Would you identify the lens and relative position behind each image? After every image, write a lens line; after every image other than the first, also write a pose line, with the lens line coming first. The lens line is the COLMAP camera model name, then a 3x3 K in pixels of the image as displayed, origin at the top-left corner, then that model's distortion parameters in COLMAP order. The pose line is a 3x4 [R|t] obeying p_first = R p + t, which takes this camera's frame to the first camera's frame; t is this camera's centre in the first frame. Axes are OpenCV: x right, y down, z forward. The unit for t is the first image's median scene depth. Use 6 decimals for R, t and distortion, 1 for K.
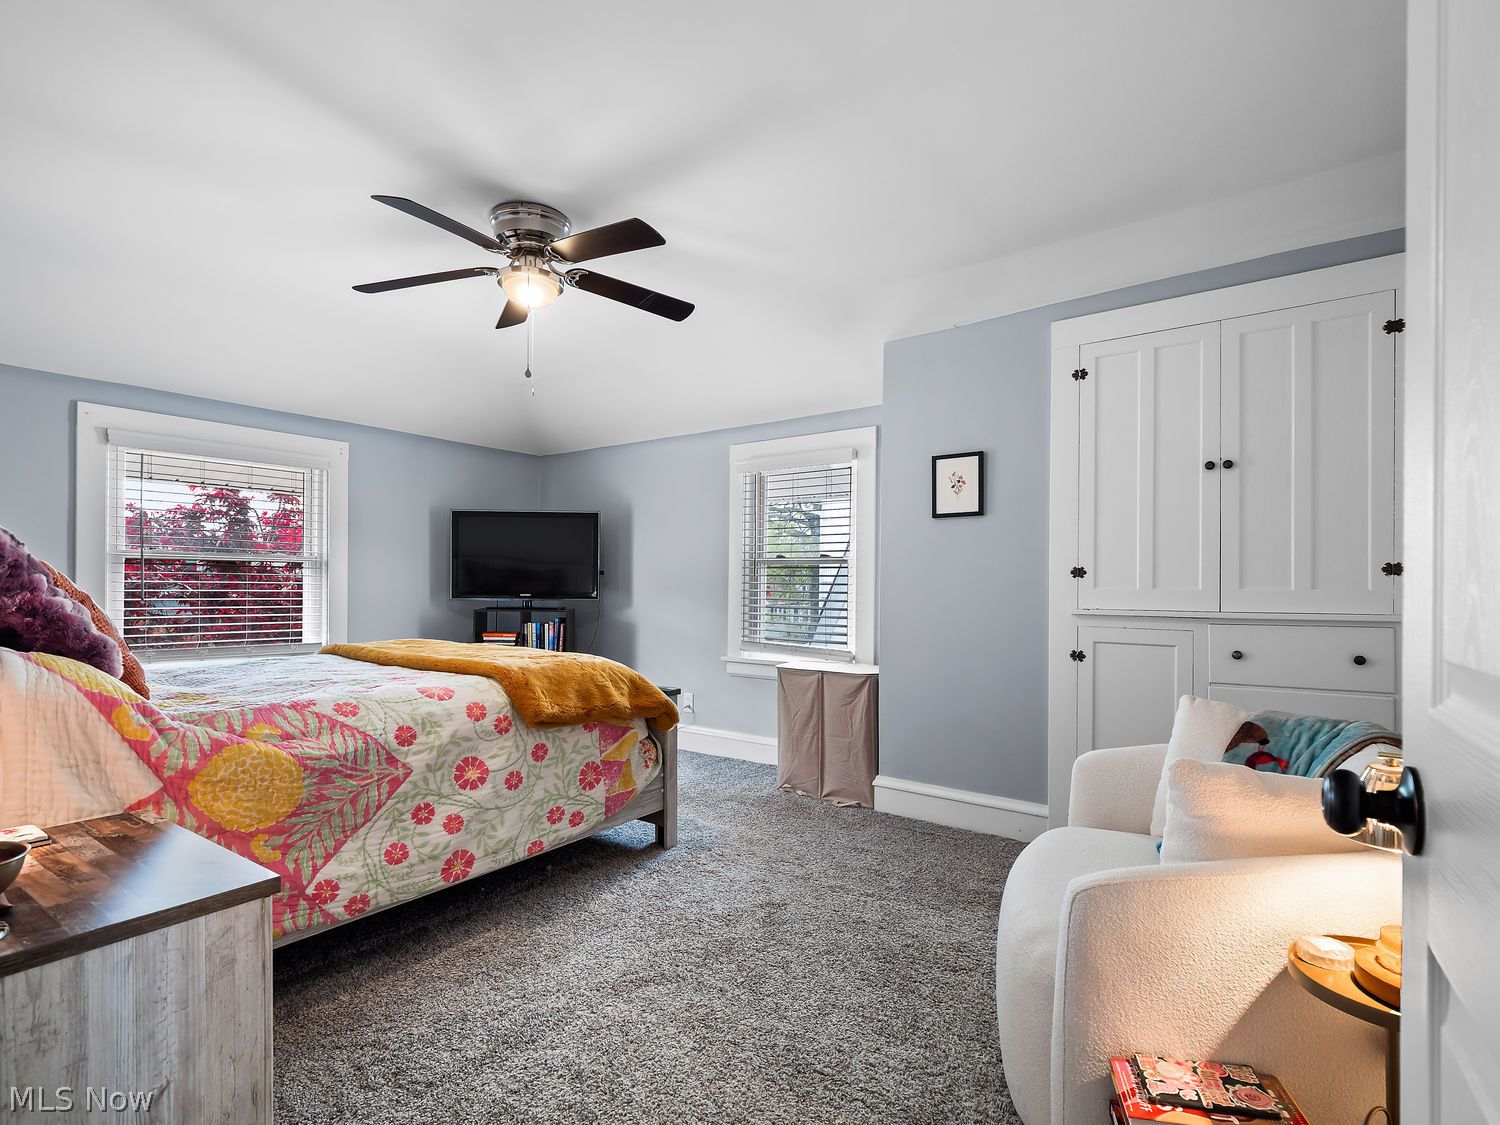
lens RADIAL K [[719.4, 0, 757.5], [0, 719.4, 544.0], [0, 0, 1]] dist [0.000120, -0.001249]
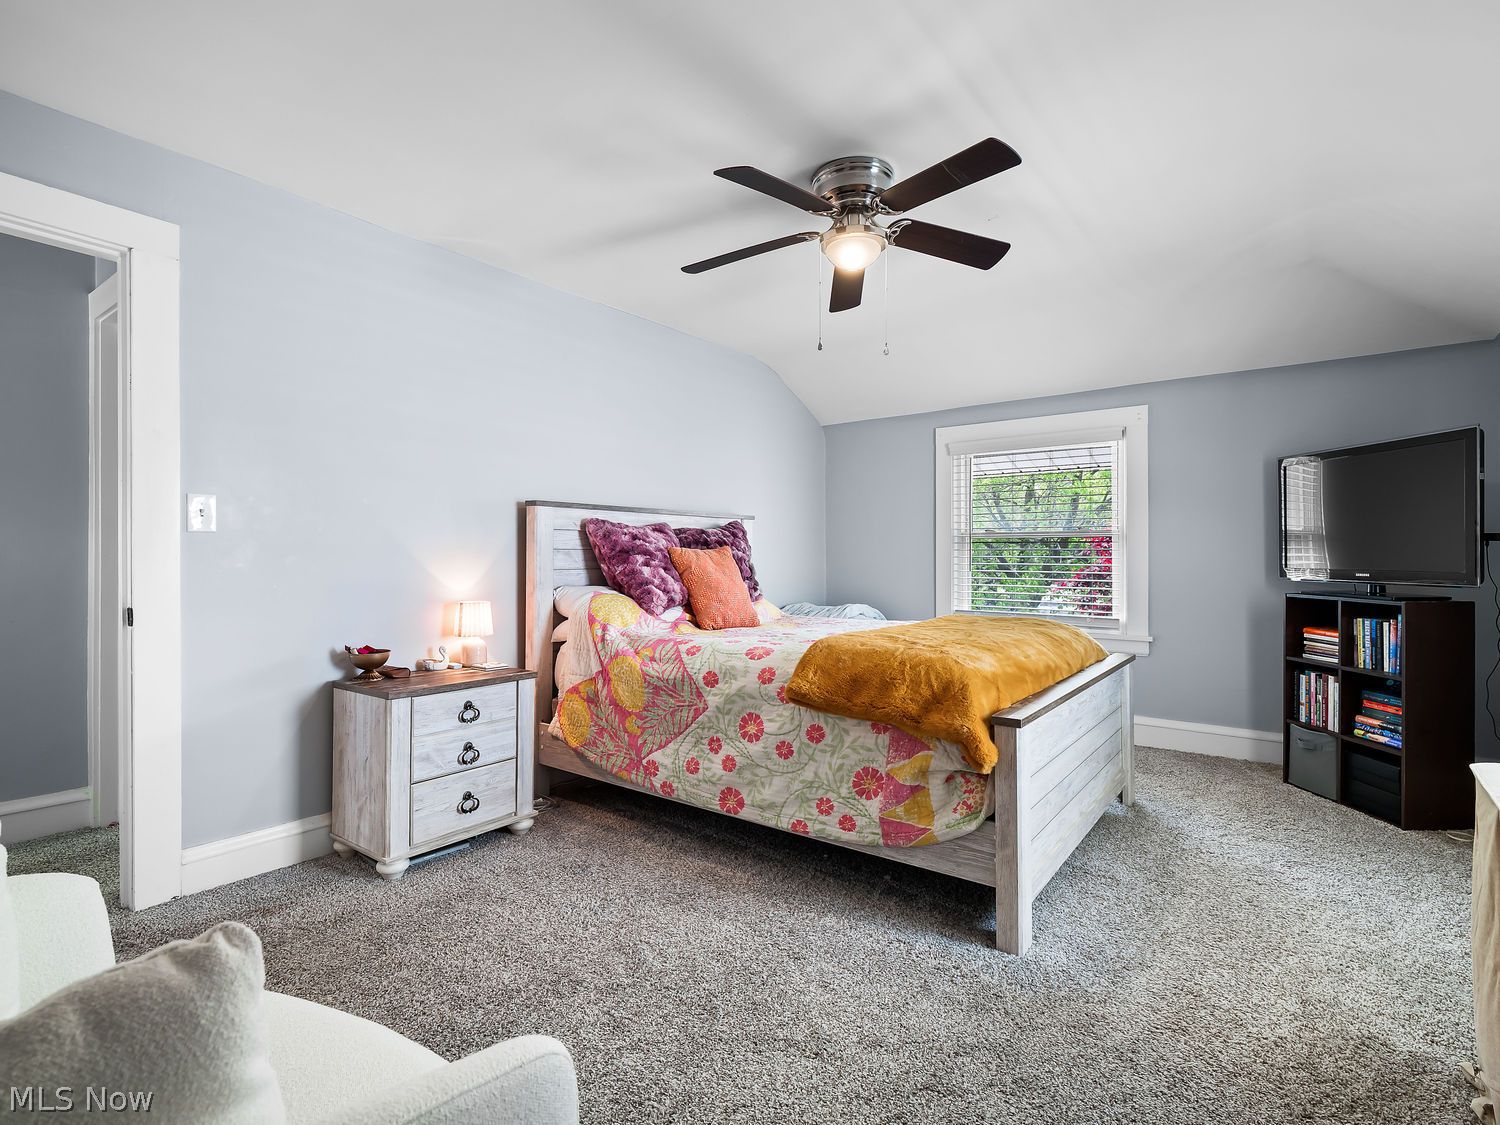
lens RADIAL K [[719.4, 0, 757.5], [0, 719.4, 544.0], [0, 0, 1]] dist [0.000120, -0.001249]
pose [[0.001317, -0.020417, -0.999791, 0.716365], [0.055522, 0.998251, -0.020313, 0.057052], [0.998457, -0.055484, 0.002449, 1.013870]]
